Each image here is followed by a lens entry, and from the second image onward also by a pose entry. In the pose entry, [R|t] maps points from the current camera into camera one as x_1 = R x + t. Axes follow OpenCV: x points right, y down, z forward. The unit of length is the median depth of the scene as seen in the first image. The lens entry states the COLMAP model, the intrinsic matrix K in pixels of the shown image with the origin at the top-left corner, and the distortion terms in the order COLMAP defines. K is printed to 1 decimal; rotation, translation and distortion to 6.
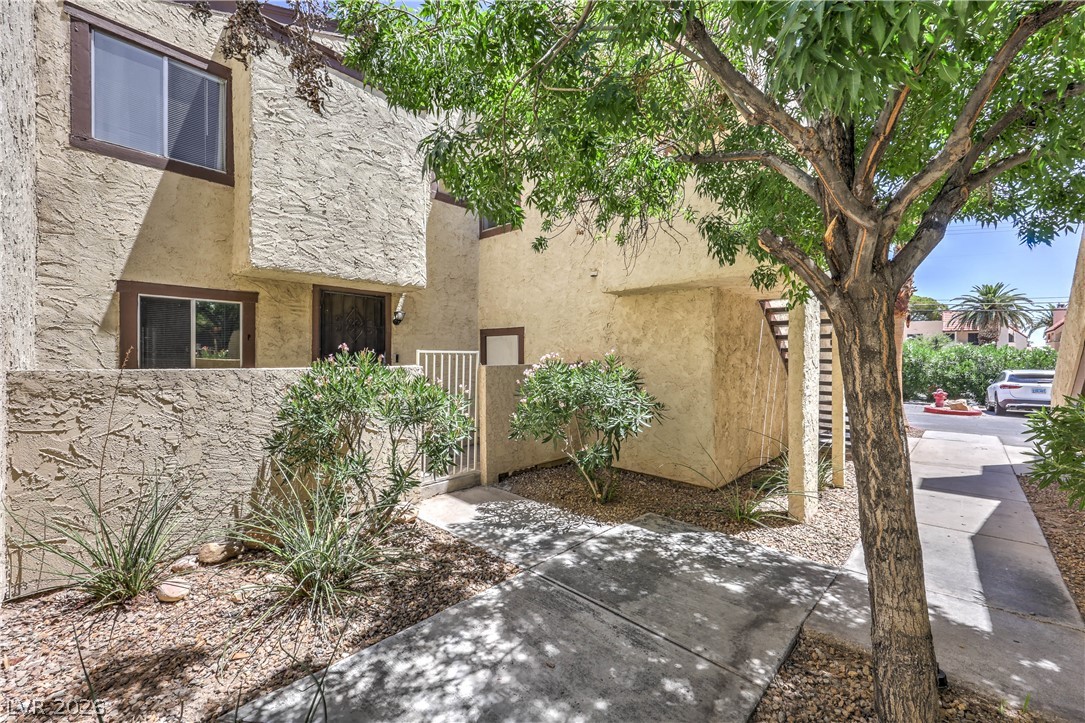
lens RADIAL K [[444.6, 0, 548.3], [0, 444.6, 361.1], [0, 0, 1]] dist [0.007266, 0.000157]
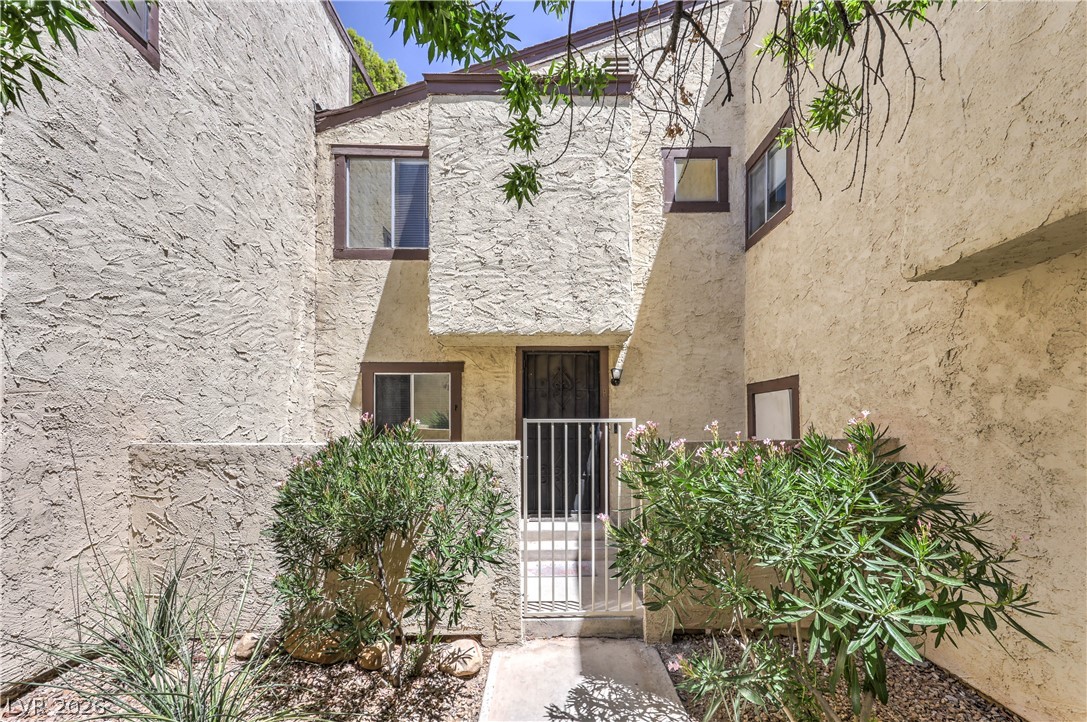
lens RADIAL K [[463.6, 0, 550.1], [0, 463.6, 416.9], [0, 0, 1]] dist [0.003701, 0.000407]
pose [[0.692131, -0.017159, -0.721568, 0.224812], [0.001286, 0.999745, -0.022540, -0.010260], [0.721770, 0.014673, 0.691977, 0.466868]]
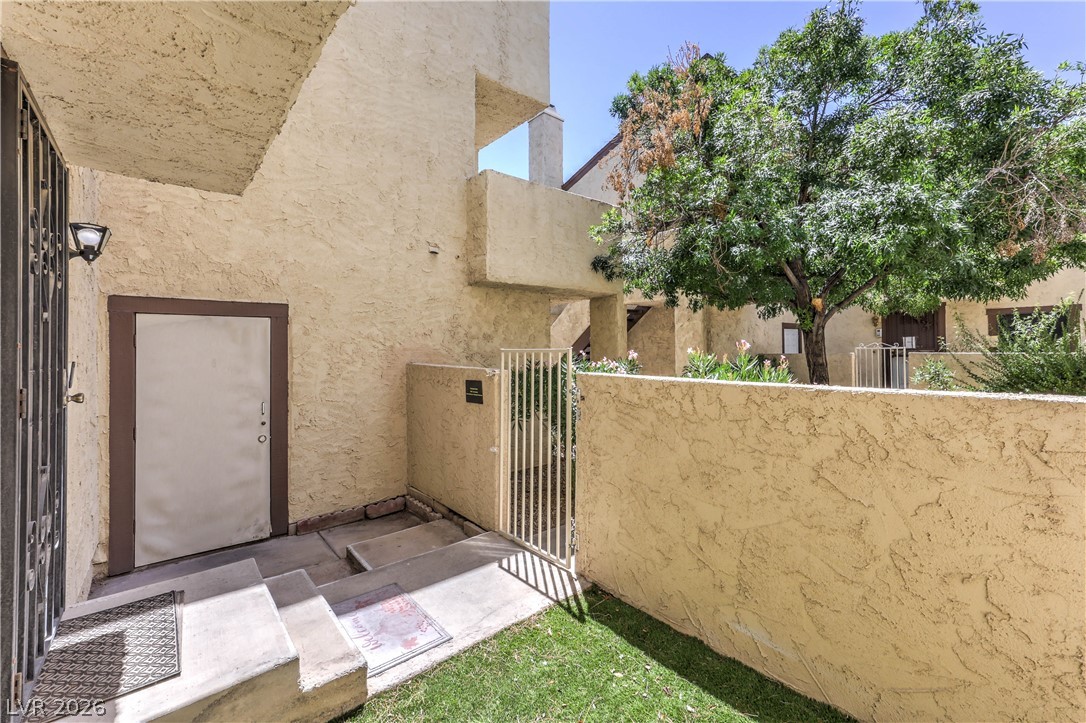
lens RADIAL K [[450.9, 0, 560.1], [0, 450.9, 353.6], [0, 0, 1]] dist [0.001962, 0.000036]
pose [[0.098889, -0.016718, 0.994958, -0.816080], [0.020549, 0.999680, 0.014755, -0.022726], [-0.994886, 0.018987, 0.099201, 0.841523]]
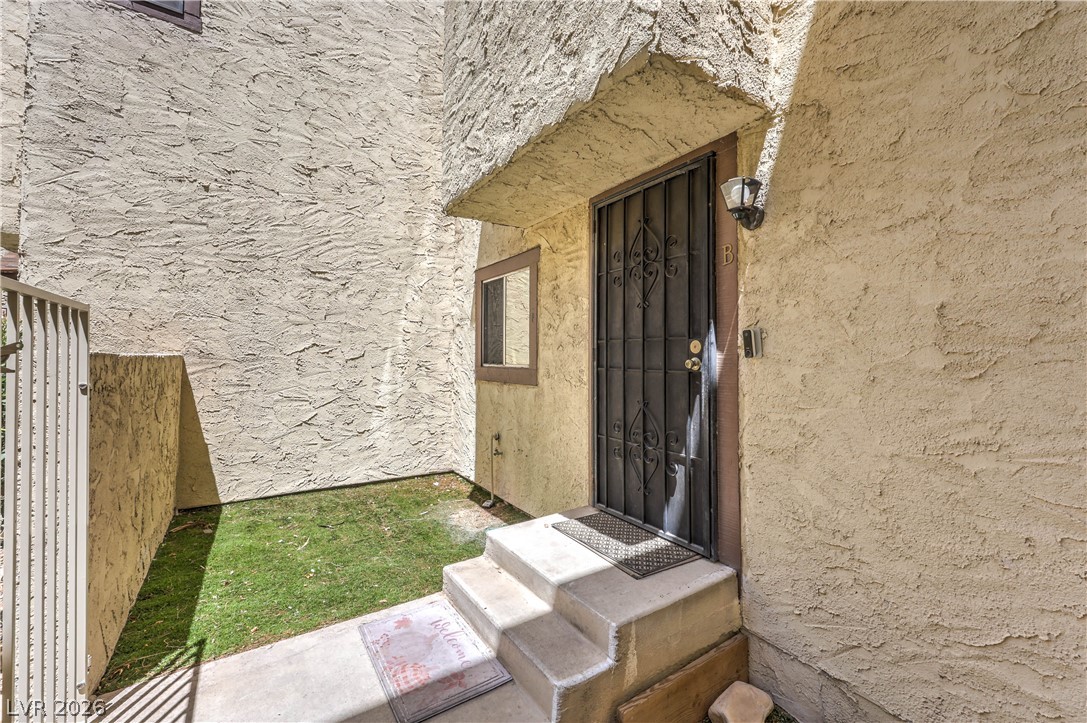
lens RADIAL K [[455.7, 0, 562.6], [0, 455.7, 345.6], [0, 0, 1]] dist [0.003443, 0.000586]
pose [[-0.208783, -0.037921, -0.977226, -0.034084], [-0.018723, 0.999220, -0.034775, 0.010584], [0.977783, 0.011036, -0.209330, 1.251685]]
